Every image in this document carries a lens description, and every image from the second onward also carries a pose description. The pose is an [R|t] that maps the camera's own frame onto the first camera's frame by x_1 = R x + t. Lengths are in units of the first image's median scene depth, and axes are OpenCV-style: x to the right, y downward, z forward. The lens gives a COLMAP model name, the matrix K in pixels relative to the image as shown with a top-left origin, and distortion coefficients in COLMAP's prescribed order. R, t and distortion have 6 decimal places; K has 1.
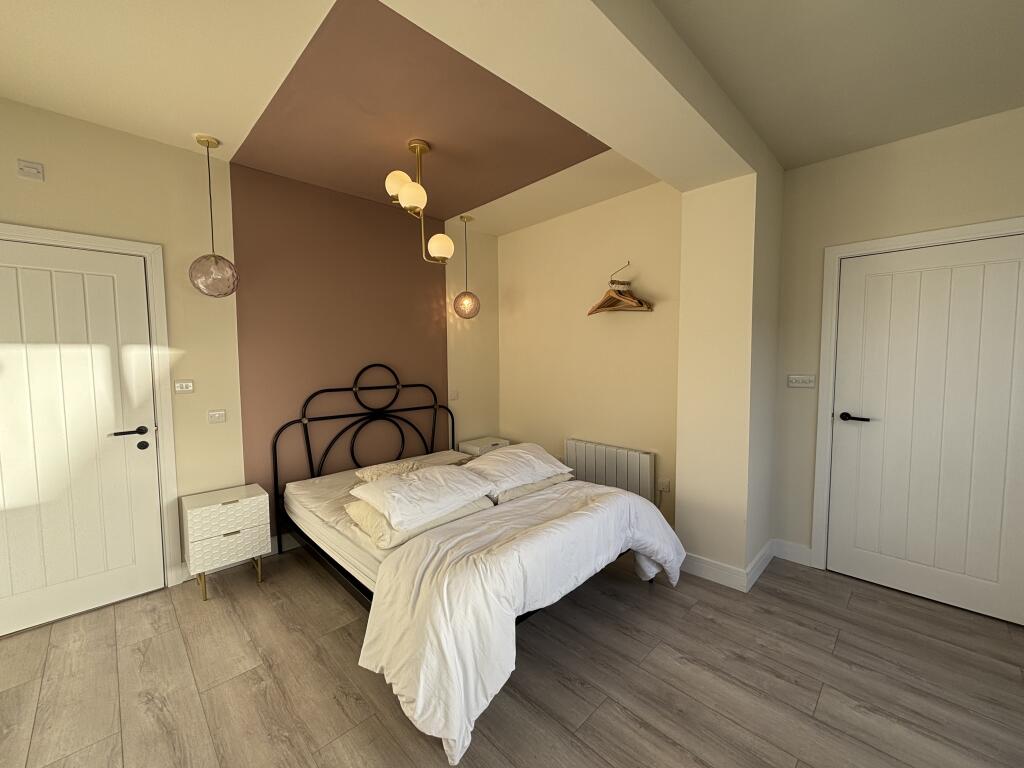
lens RADIAL K [[410.5, 0, 511.7], [0, 410.5, 381.2], [0, 0, 1]] dist [-0.000872, -0.000125]
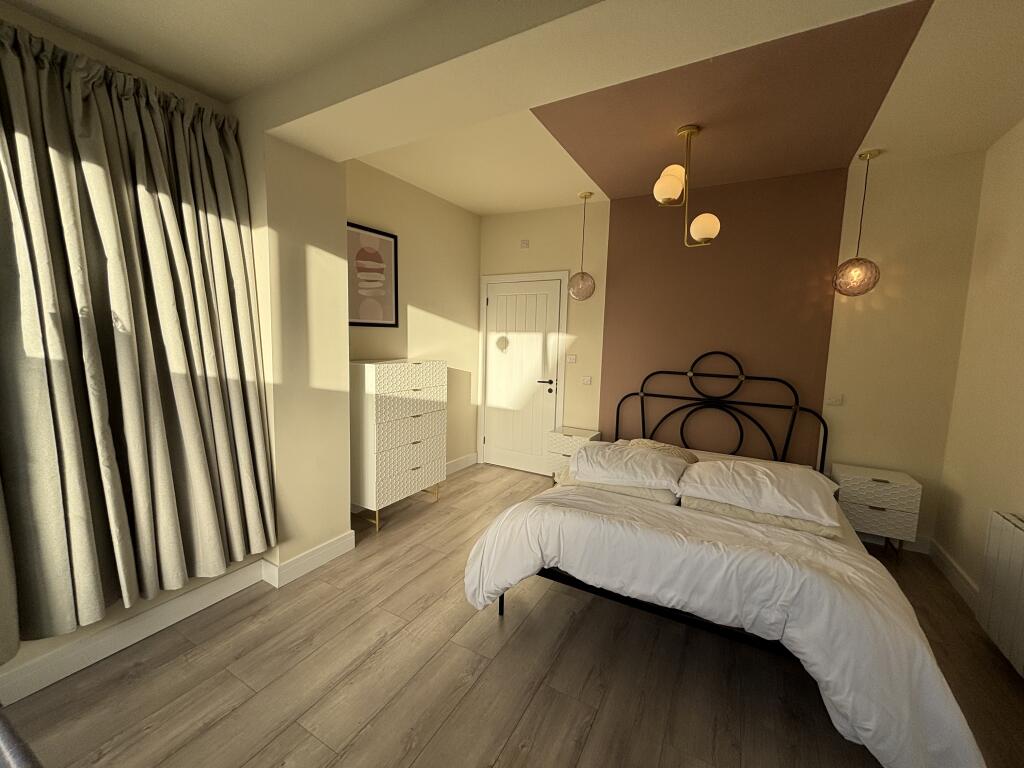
lens RADIAL K [[410.5, 0, 511.7], [0, 410.5, 381.2], [0, 0, 1]] dist [-0.000872, -0.000125]
pose [[0.259608, 0.112477, -0.959141, 0.565971], [-0.084231, 0.992046, 0.093537, -0.025212], [0.962034, 0.056506, 0.267018, 0.294620]]
